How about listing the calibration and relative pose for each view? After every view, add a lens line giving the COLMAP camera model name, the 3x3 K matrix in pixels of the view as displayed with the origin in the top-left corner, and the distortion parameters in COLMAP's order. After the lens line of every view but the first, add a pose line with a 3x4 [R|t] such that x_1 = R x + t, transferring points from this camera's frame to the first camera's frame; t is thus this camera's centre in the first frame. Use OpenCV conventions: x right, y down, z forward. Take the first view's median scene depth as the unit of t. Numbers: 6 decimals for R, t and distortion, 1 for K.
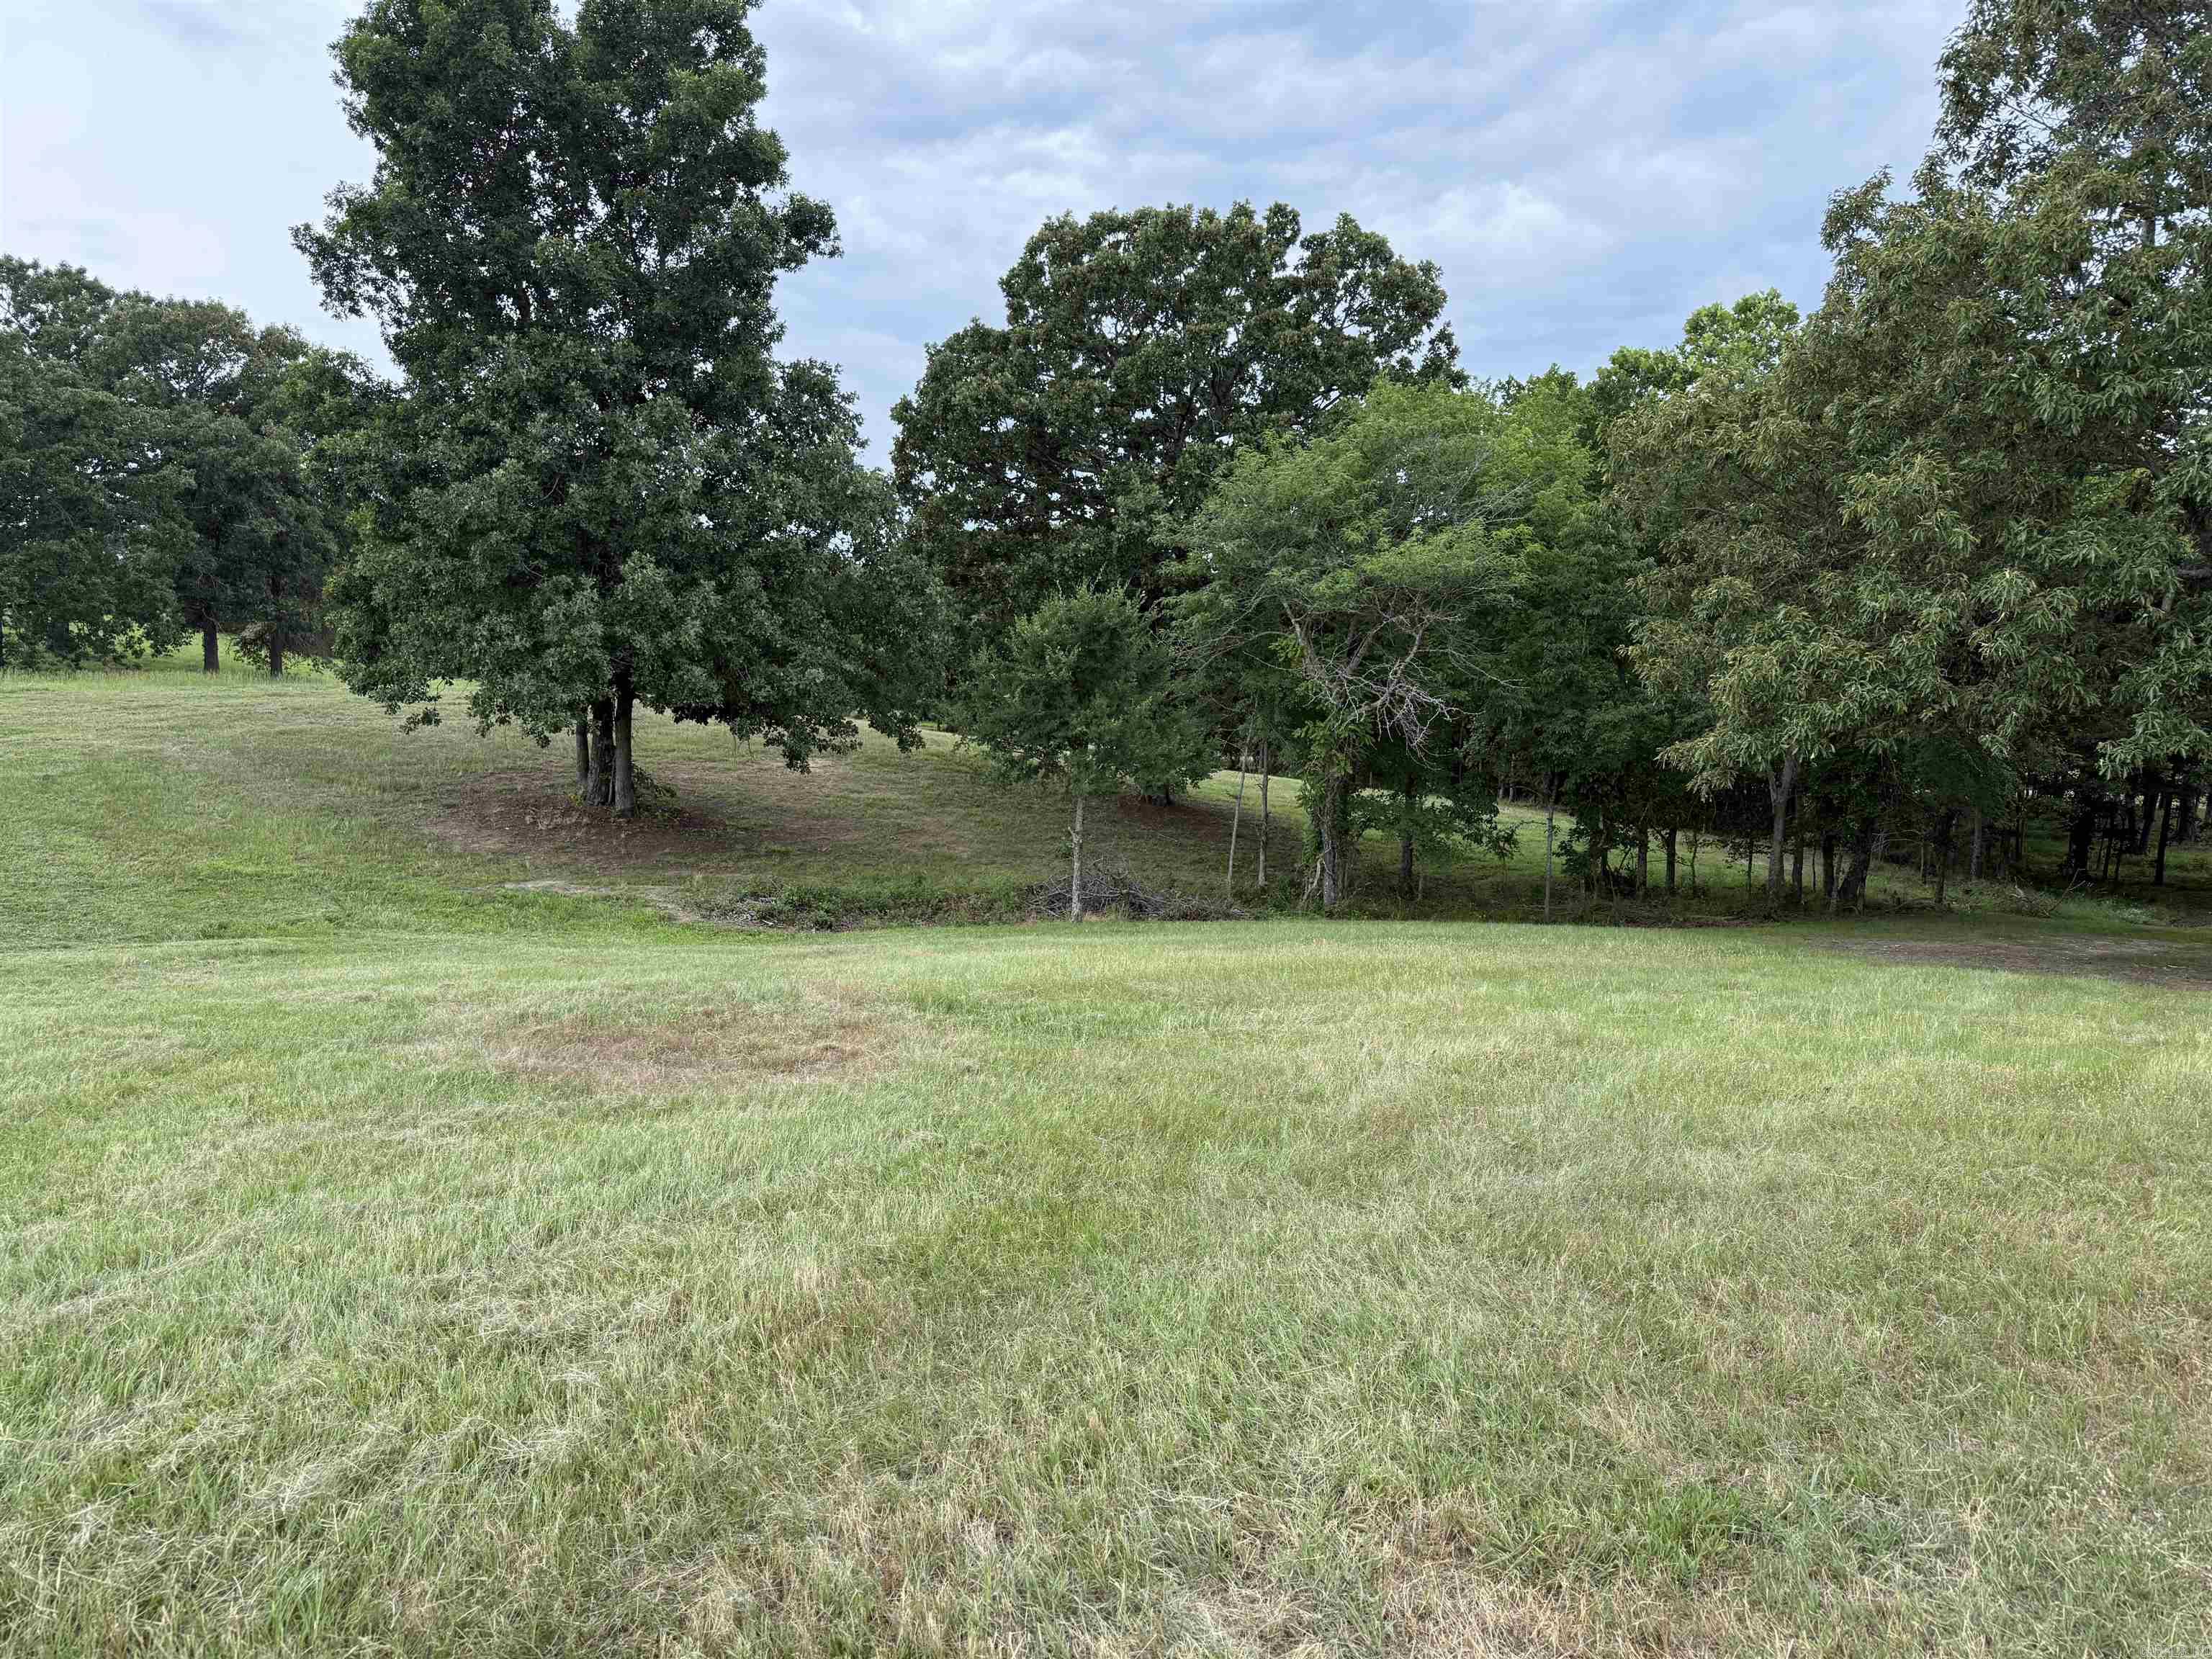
lens RADIAL K [[1535.1, 0, 1110.4], [0, 1535.1, 849.1], [0, 0, 1]] dist [0.118987, -0.166374]
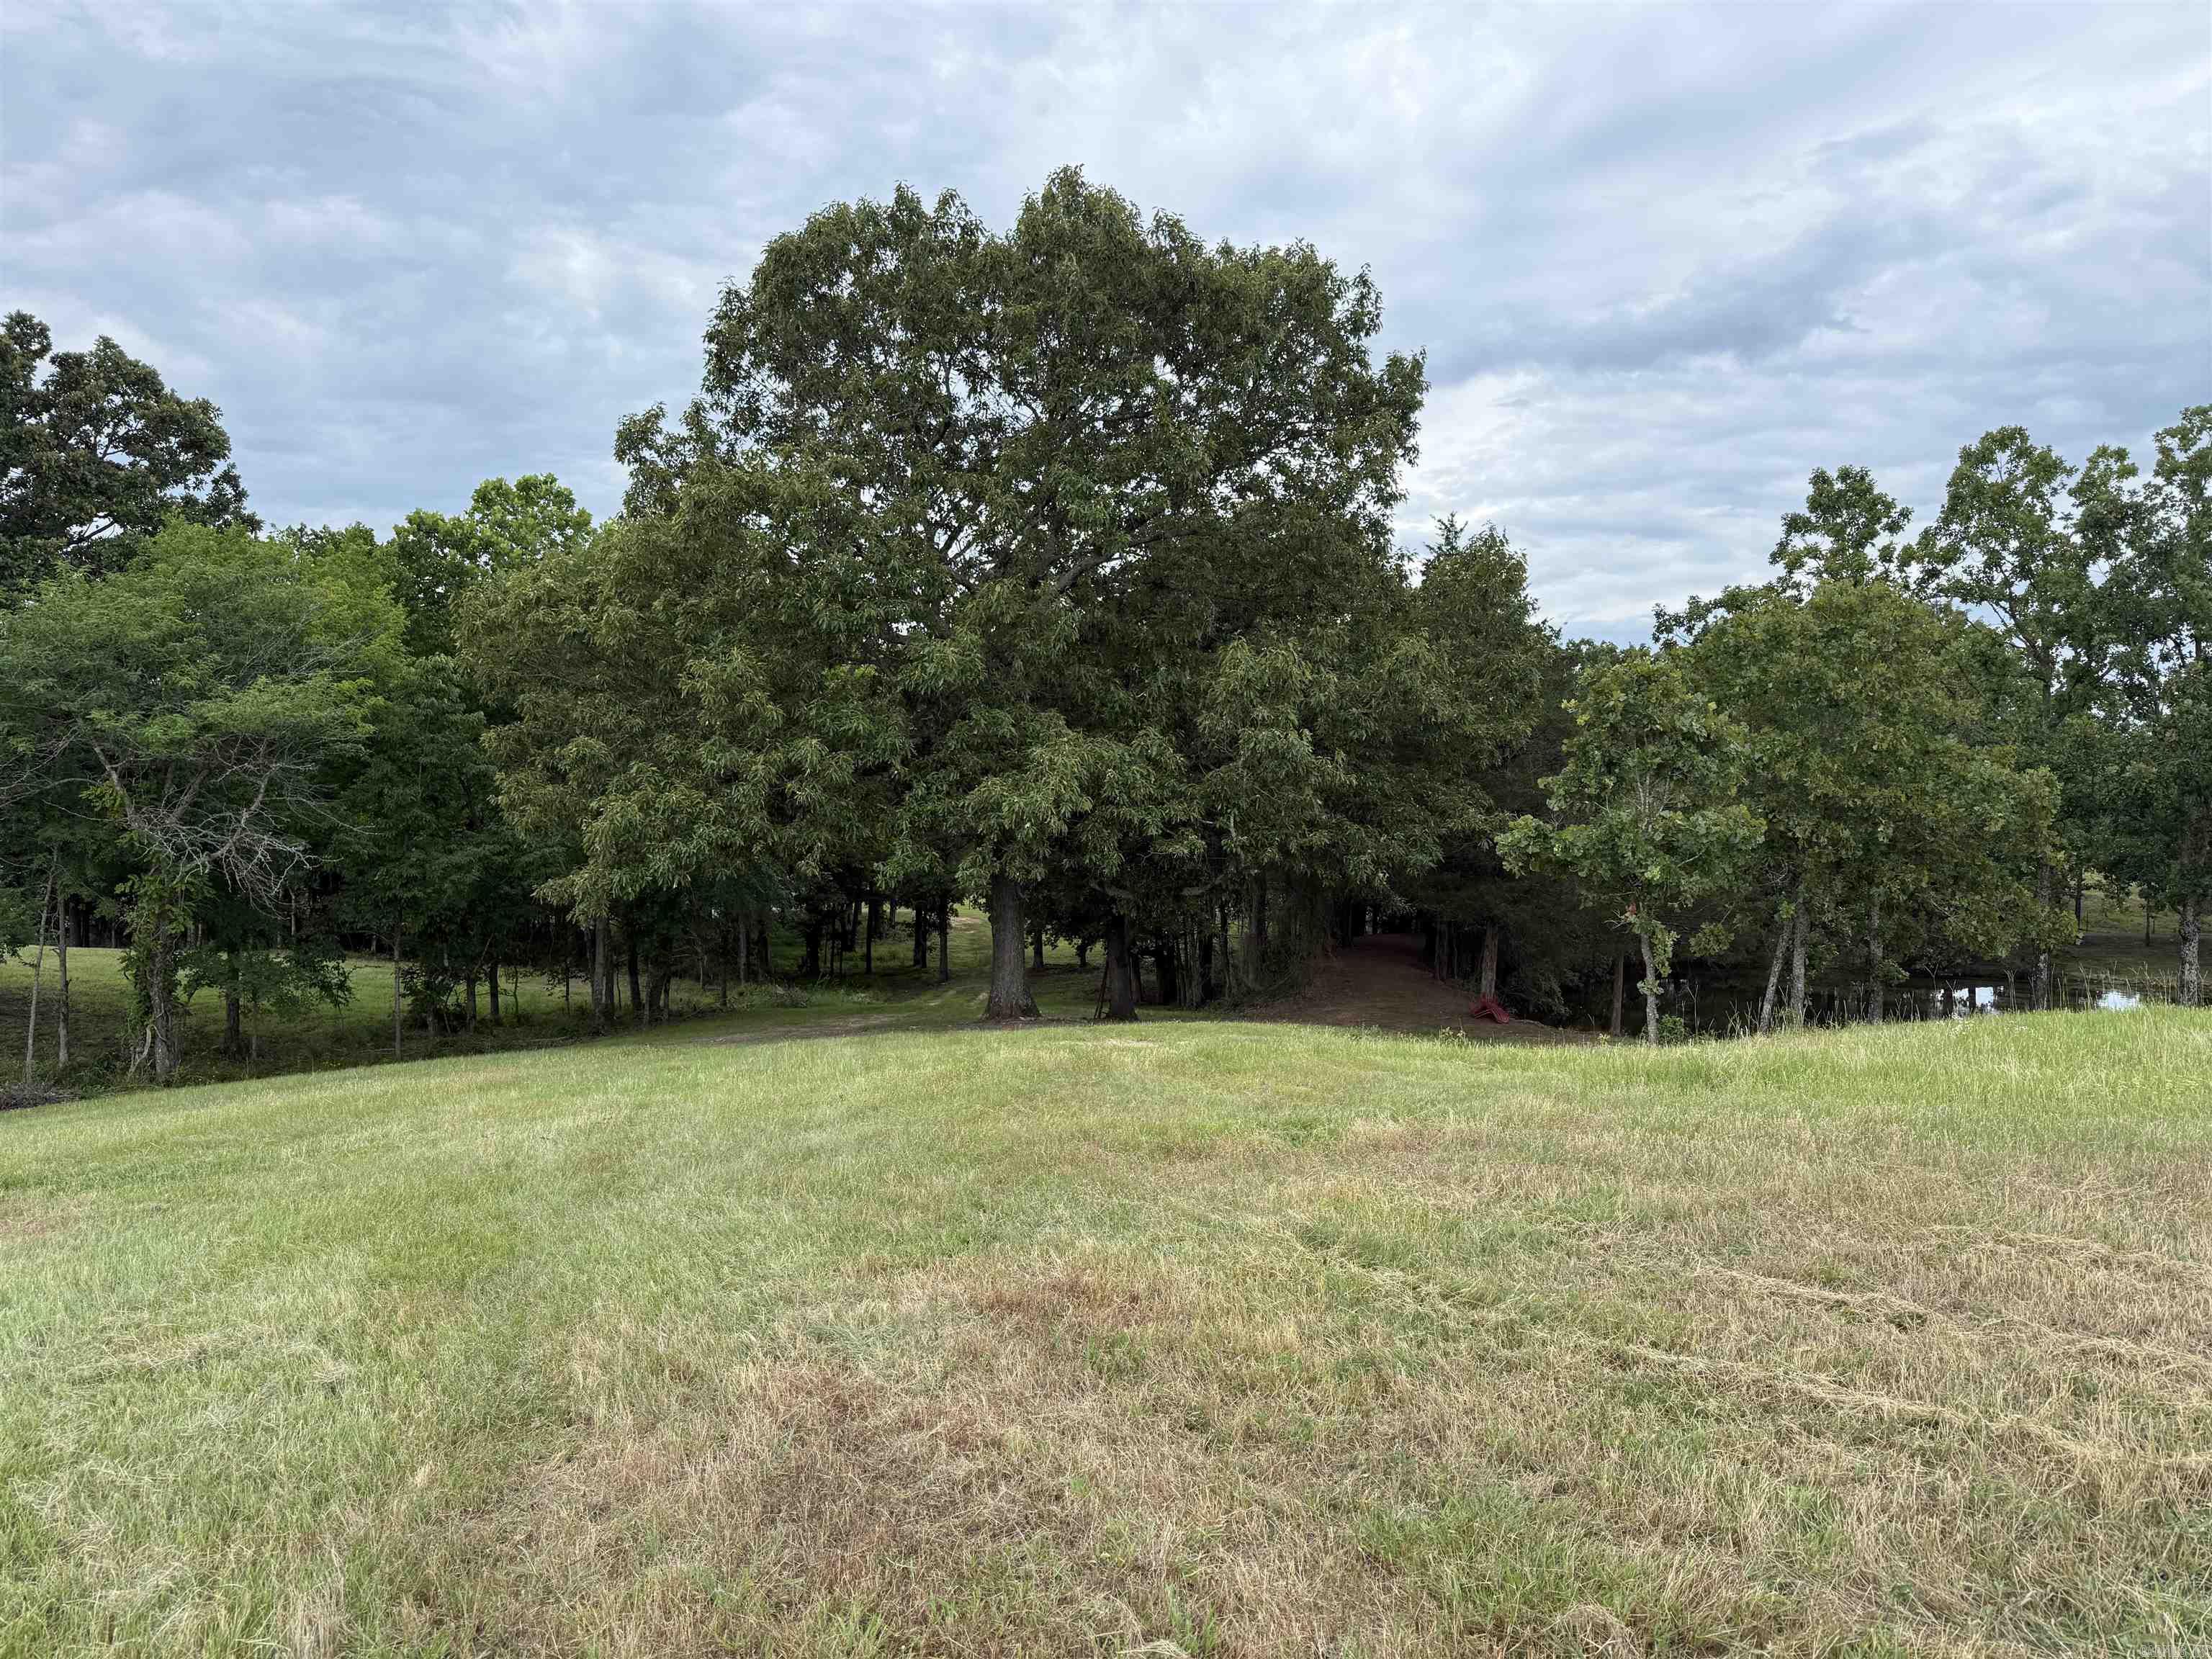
lens RADIAL K [[1543.7, 0, 1107.1], [0, 1543.7, 848.9], [0, 0, 1]] dist [0.106732, -0.146690]
pose [[0.721300, -0.035686, 0.691702, -0.110687], [0.095748, 0.994221, -0.048551, 0.002910], [-0.685972, 0.101249, 0.720549, -0.085237]]
